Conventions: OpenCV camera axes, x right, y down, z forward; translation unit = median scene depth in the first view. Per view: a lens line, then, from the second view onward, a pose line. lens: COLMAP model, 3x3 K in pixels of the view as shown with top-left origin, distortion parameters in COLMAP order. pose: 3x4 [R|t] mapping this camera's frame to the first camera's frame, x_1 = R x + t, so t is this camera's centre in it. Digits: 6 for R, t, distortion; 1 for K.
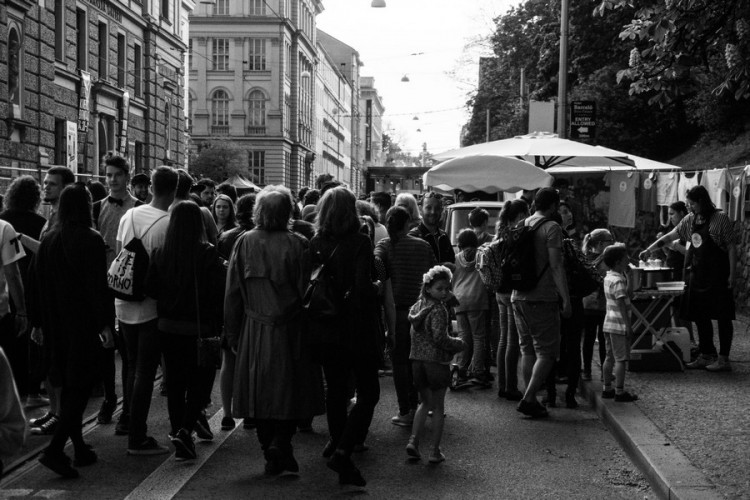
lens RADIAL K [[1137.9, 0, 375.0], [0, 1137.9, 250.0], [0, 0, 1]] dist [0.149907, 0.028235]
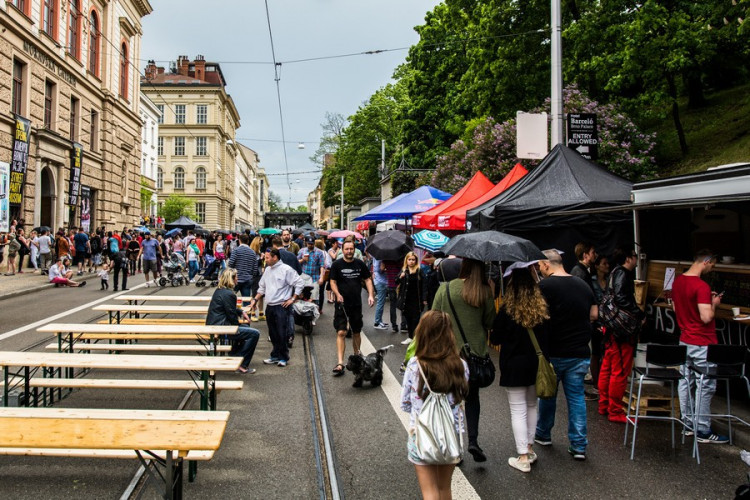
lens RADIAL K [[1137.9, 0, 375.0], [0, 1137.9, 250.0], [0, 0, 1]] dist [0.149907, 0.028235]
pose [[0.997873, 0.004880, 0.065005, 0.044795], [-0.002634, 0.999398, -0.034599, 0.041344], [-0.065135, 0.034355, 0.997285, -0.705866]]
